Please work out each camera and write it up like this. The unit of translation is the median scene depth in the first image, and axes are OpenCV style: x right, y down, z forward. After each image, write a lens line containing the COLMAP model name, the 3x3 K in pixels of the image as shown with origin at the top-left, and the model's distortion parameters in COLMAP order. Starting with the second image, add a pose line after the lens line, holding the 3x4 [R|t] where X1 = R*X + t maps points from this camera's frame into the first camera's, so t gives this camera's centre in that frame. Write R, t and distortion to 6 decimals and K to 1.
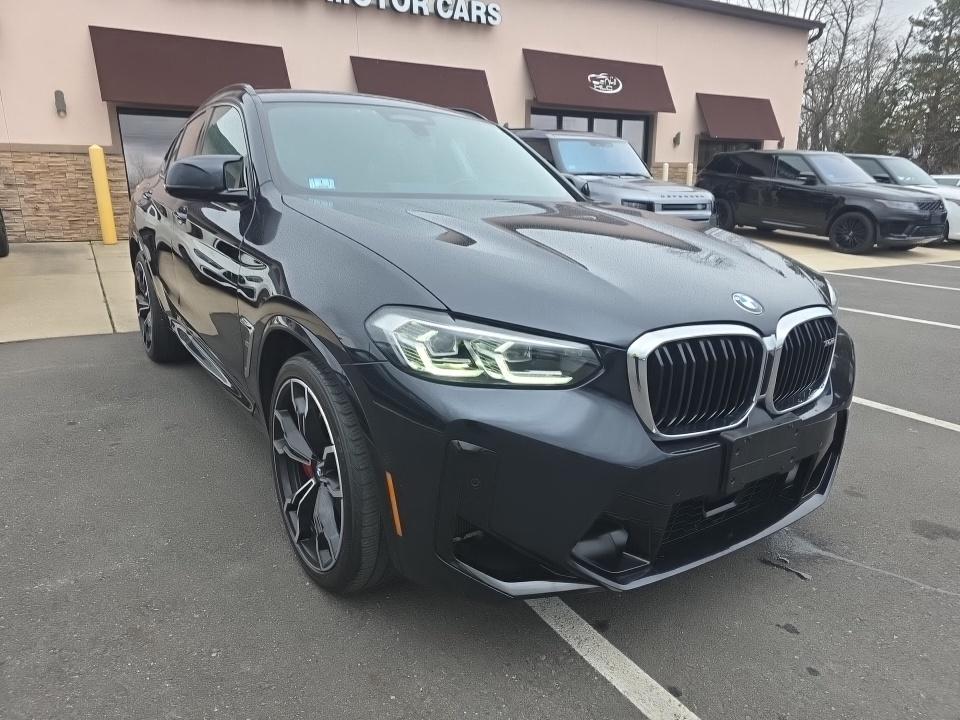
lens RADIAL K [[643.0, 0, 472.9], [0, 643.0, 368.5], [0, 0, 1]] dist [0.024594, -0.009068]
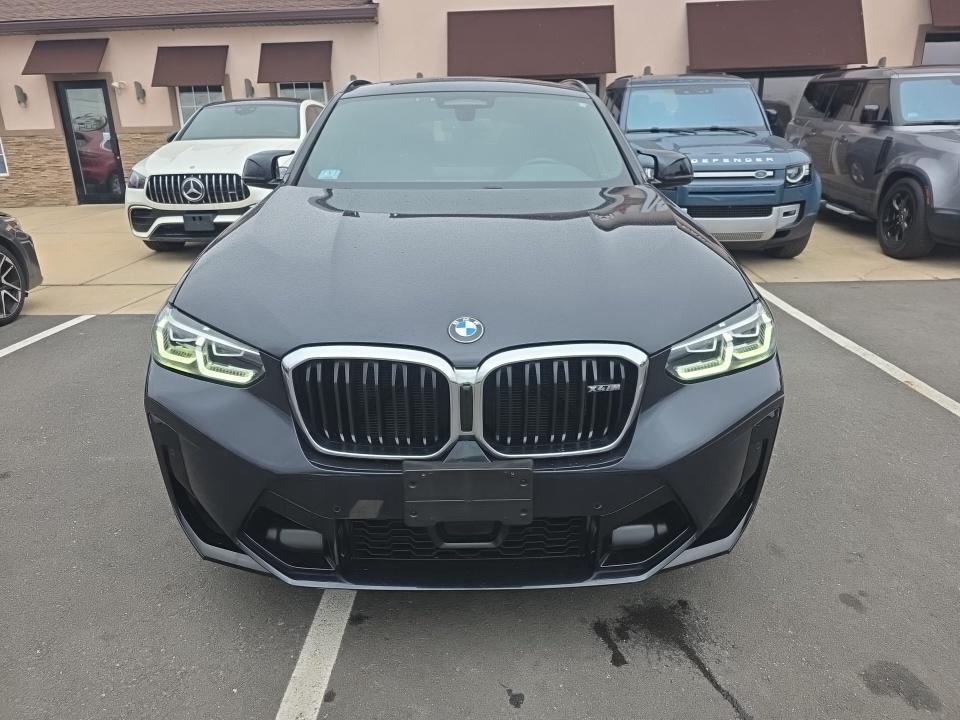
lens RADIAL K [[643.0, 0, 474.1], [0, 643.0, 359.3], [0, 0, 1]] dist [0.024594, -0.009068]
pose [[0.834697, 0.151861, -0.529358, 0.690360], [-0.122188, 0.988339, 0.090864, -0.107521], [0.536983, -0.011163, 0.843519, 0.188246]]
